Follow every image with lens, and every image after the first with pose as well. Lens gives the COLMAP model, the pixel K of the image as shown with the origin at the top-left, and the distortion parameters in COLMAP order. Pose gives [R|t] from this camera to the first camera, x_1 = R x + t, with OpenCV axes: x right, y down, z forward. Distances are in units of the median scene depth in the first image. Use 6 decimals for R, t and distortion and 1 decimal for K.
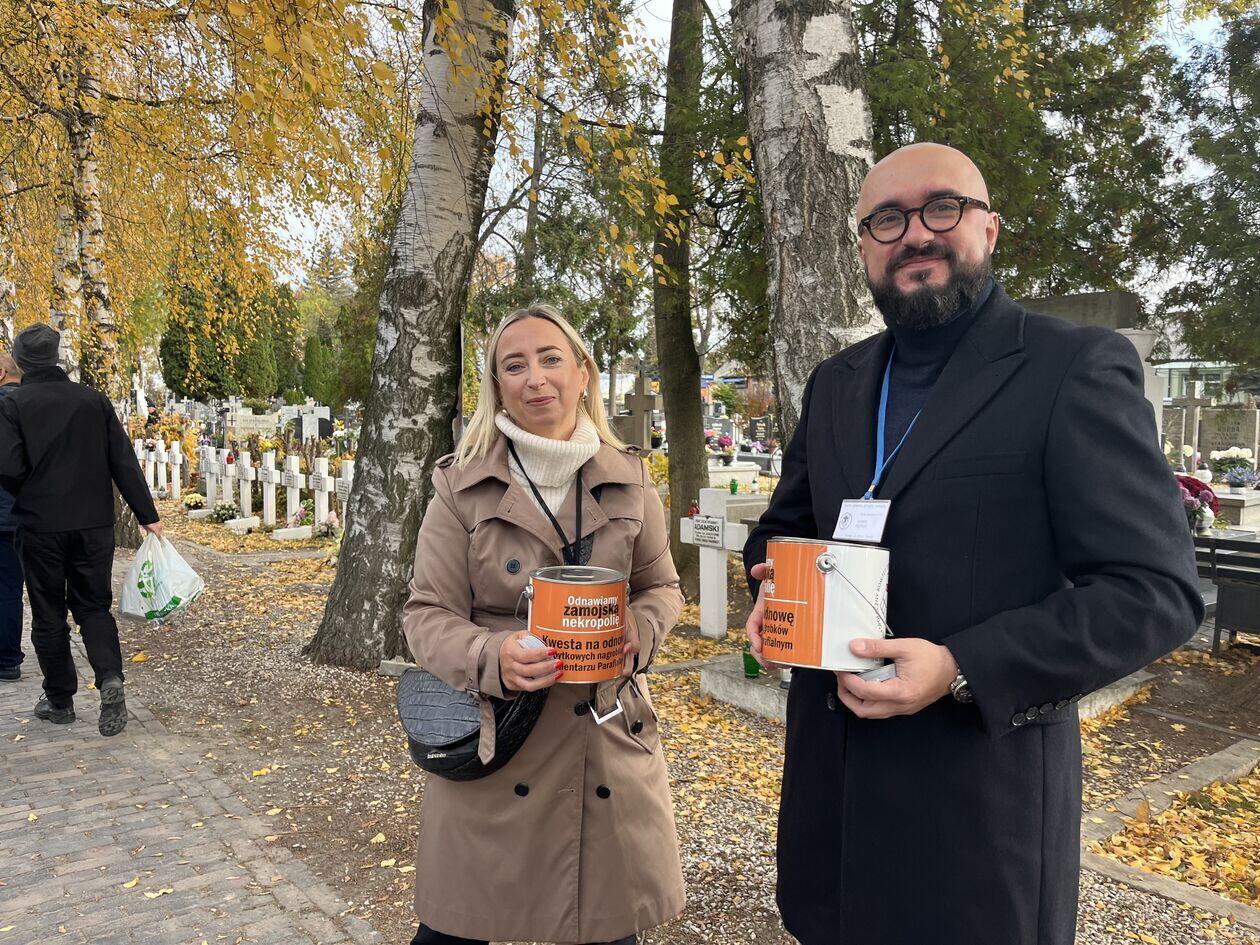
lens RADIAL K [[937.9, 0, 621.5], [0, 937.9, 476.1], [0, 0, 1]] dist [0.062731, -0.087373]
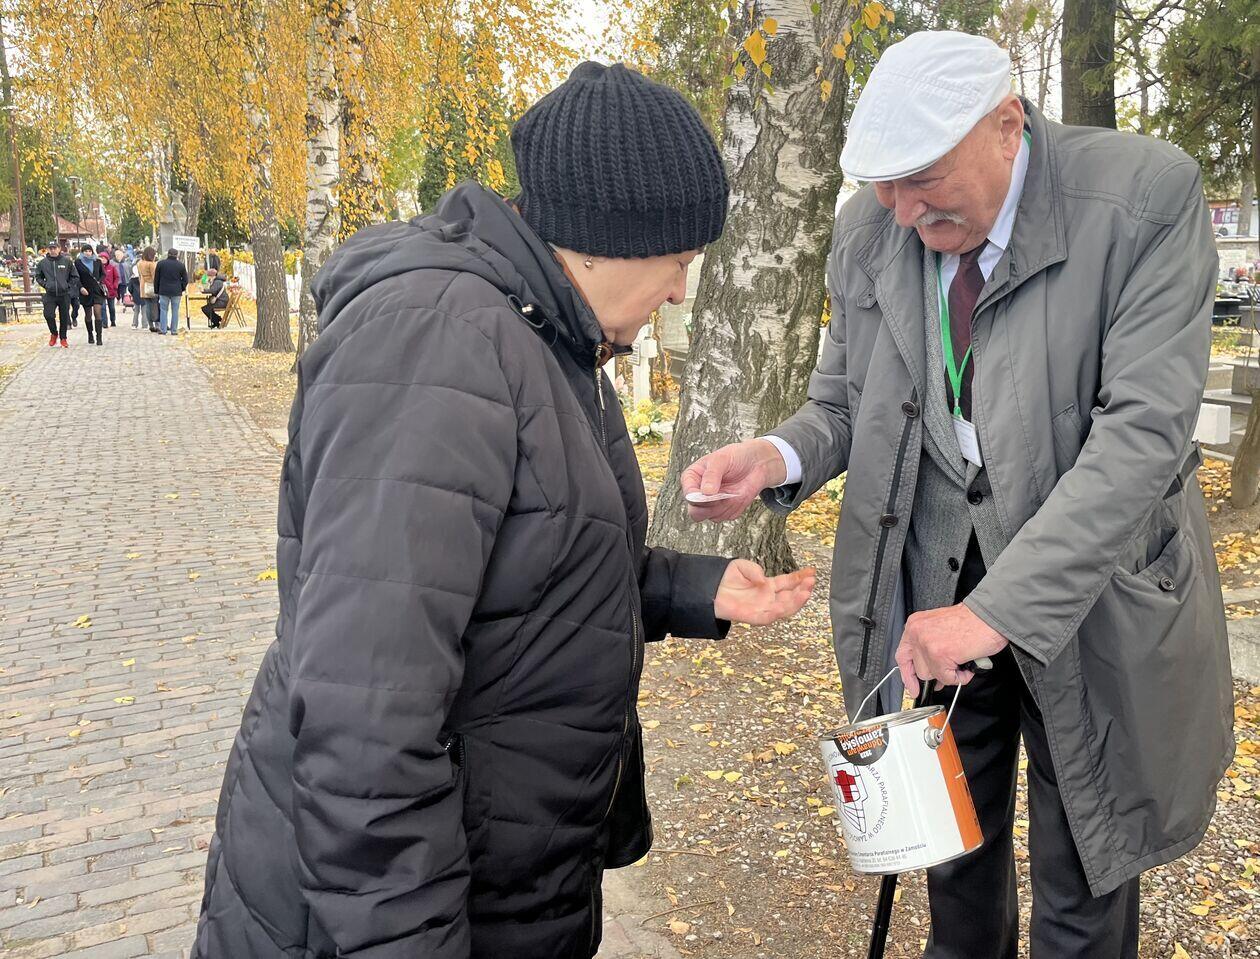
lens RADIAL K [[989.6, 0, 630.0], [0, 989.6, 479.5], [0, 0, 1]] dist [-0.010155, -0.011480]
pose [[0.972055, 0.036559, -0.231891, -0.151289], [-0.000649, 0.988214, 0.153079, -0.007952], [0.234754, -0.148650, 0.960621, 0.245407]]
